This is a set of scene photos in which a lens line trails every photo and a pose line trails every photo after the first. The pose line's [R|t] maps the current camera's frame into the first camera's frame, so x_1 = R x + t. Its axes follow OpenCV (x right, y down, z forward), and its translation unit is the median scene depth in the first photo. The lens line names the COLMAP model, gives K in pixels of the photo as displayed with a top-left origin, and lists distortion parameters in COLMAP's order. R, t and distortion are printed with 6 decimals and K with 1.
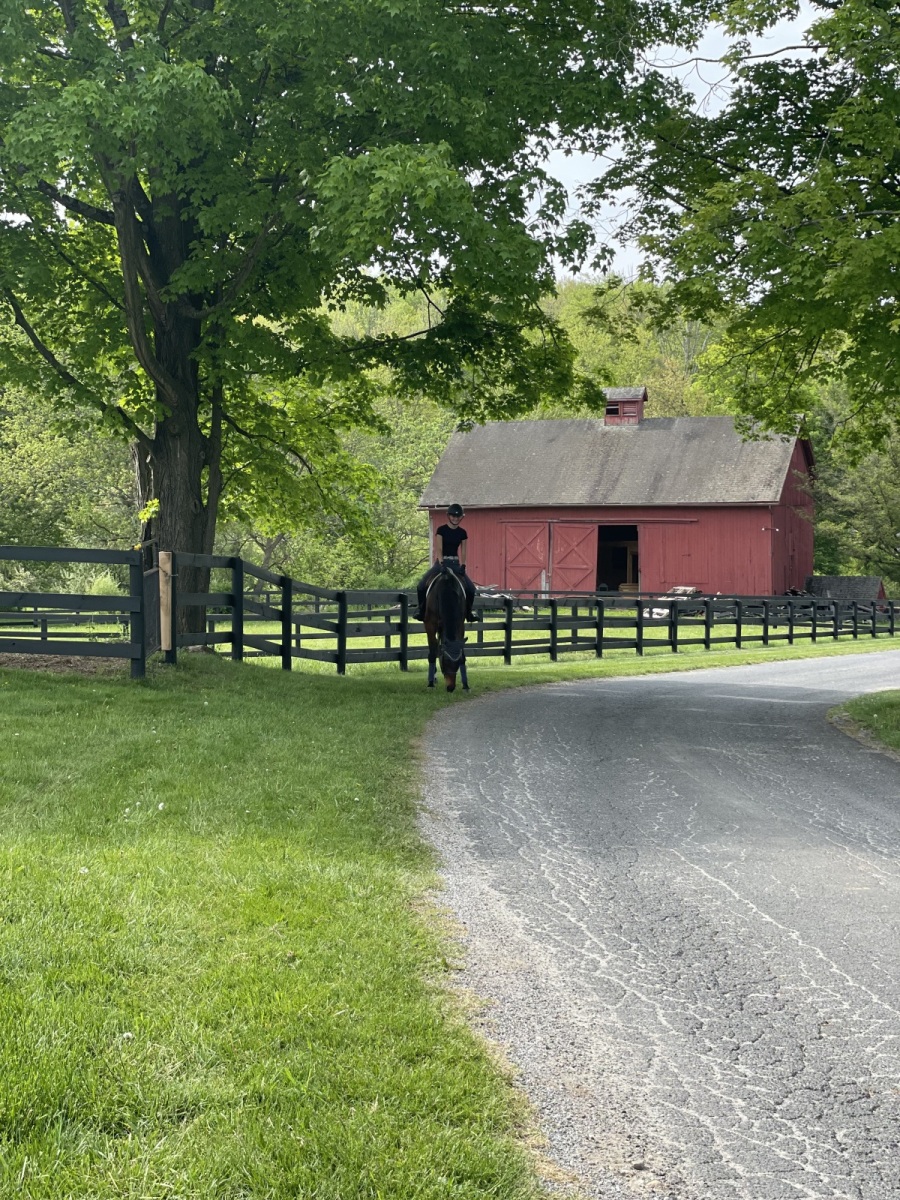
lens RADIAL K [[1819.9, 0, 450.1], [0, 1819.9, 602.0], [0, 0, 1]] dist [0.163713, 0.000000]
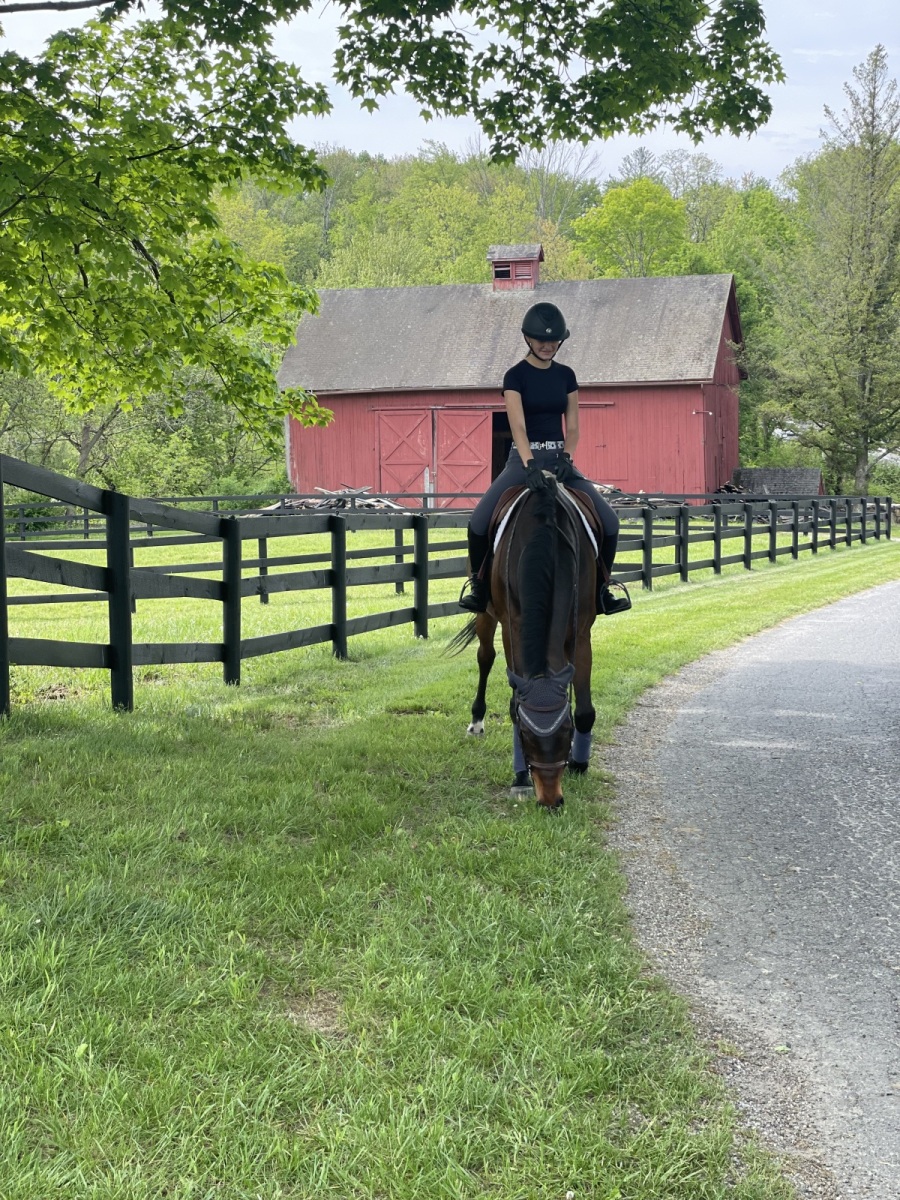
lens RADIAL K [[1819.9, 0, 476.0], [0, 1819.9, 591.5], [0, 0, 1]] dist [0.163713, 0.000000]
pose [[0.993842, -0.028129, 0.107173, -0.017639], [0.022766, 0.998442, 0.050938, -0.003431], [-0.108439, -0.048184, 0.992935, 0.187436]]
